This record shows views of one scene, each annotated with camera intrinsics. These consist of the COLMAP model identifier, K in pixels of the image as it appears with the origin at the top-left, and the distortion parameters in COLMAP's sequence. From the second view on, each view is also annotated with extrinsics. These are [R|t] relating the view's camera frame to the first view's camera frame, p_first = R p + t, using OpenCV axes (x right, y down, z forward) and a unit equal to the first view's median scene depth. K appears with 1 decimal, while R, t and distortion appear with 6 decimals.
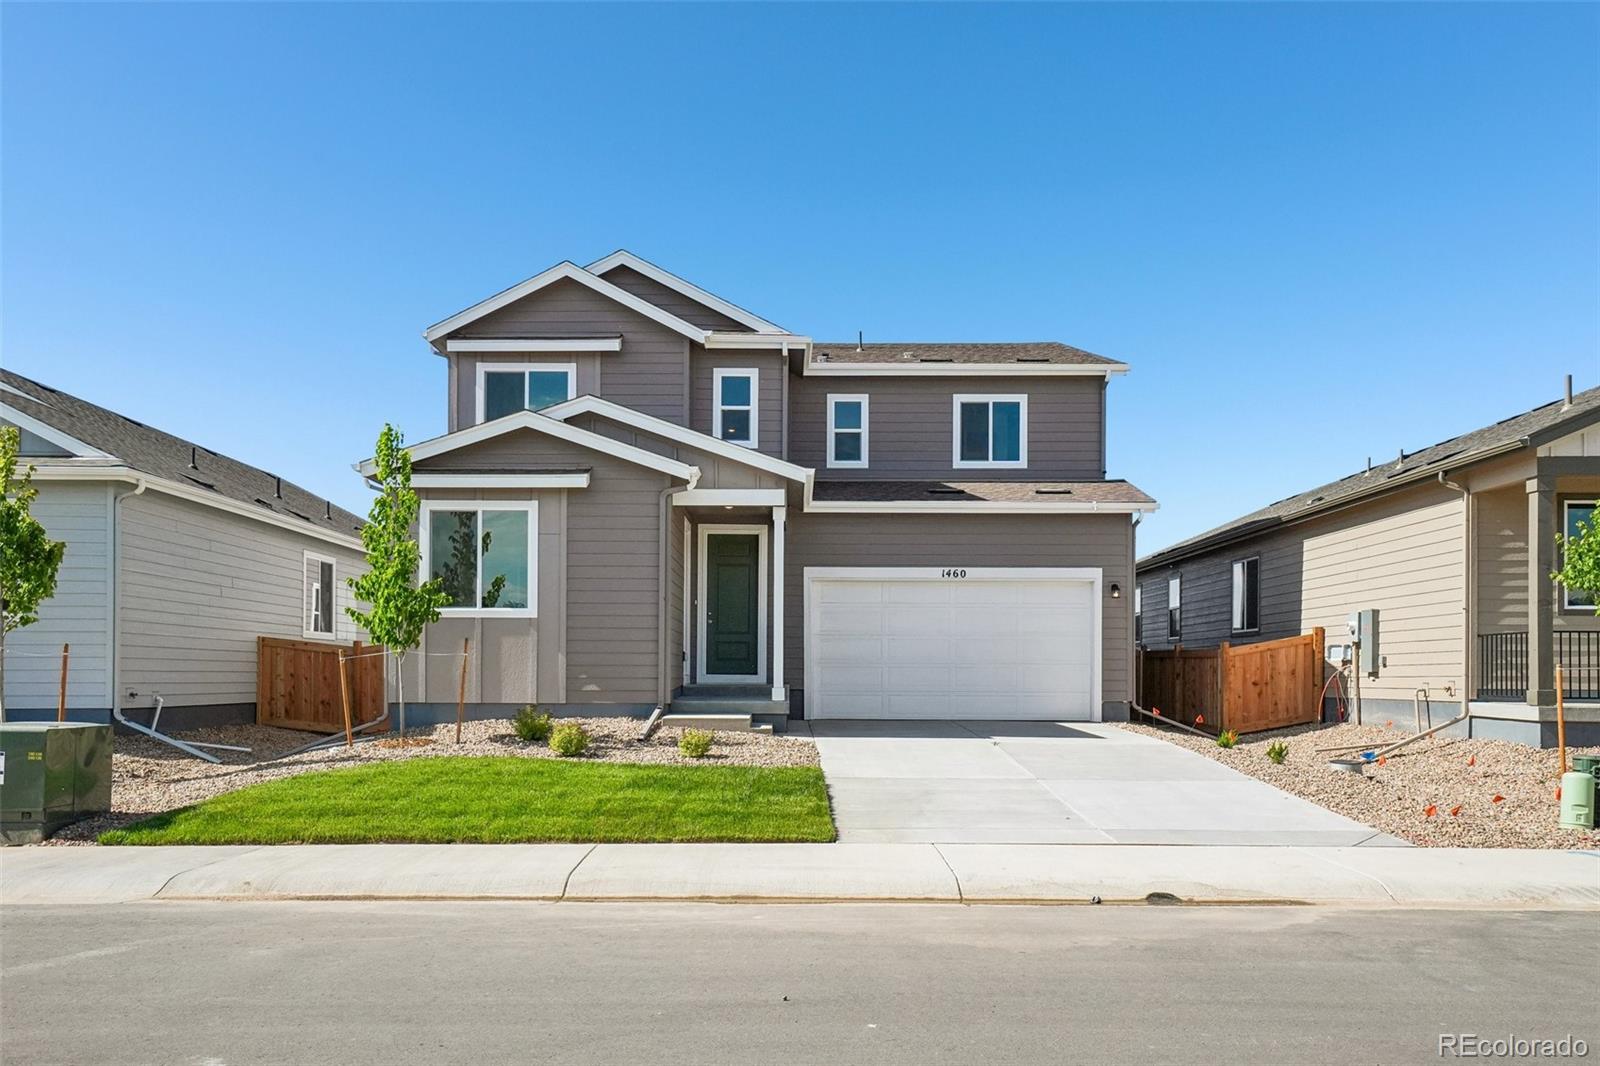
lens RADIAL K [[1242.4, 0, 800.5], [0, 1242.4, 526.1], [0, 0, 1]] dist [0.028630, -0.005880]
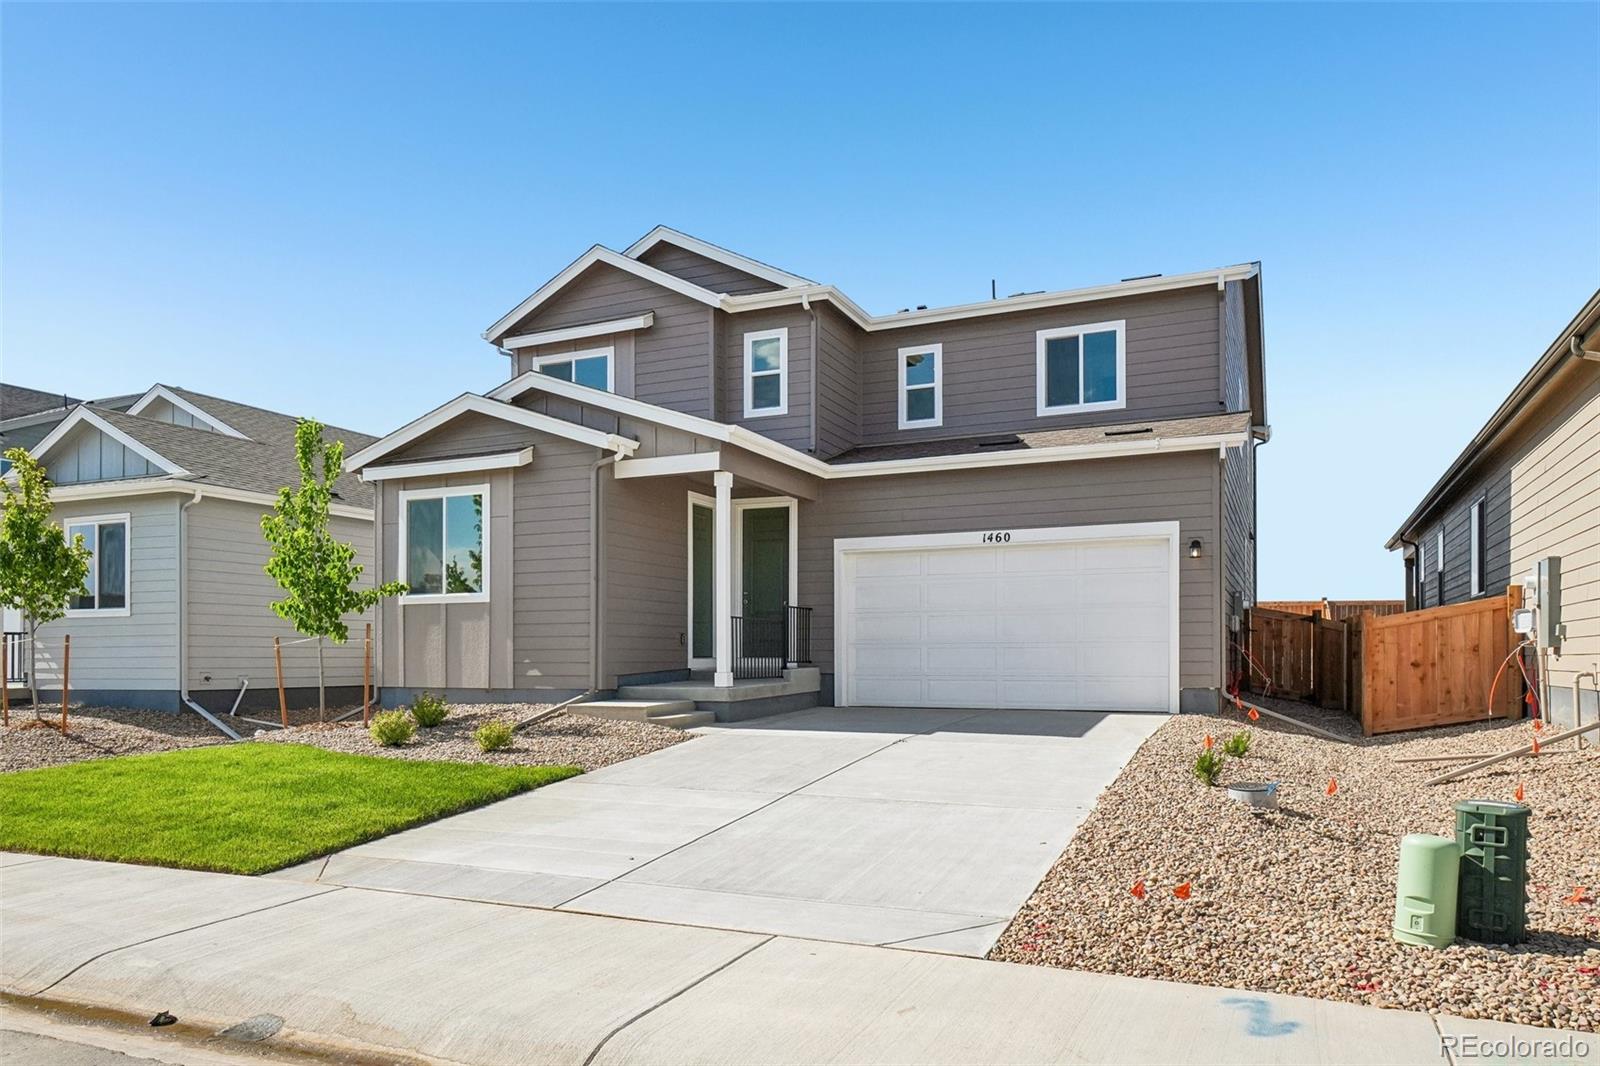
lens RADIAL K [[1107.1, 0, 799.7], [0, 1107.1, 540.3], [0, 0, 1]] dist [0.007880, -0.002306]
pose [[0.908070, -0.049702, -0.415860, 0.315688], [0.056638, 0.998385, 0.004351, 0.028995], [0.414972, -0.027504, 0.909418, 0.252026]]
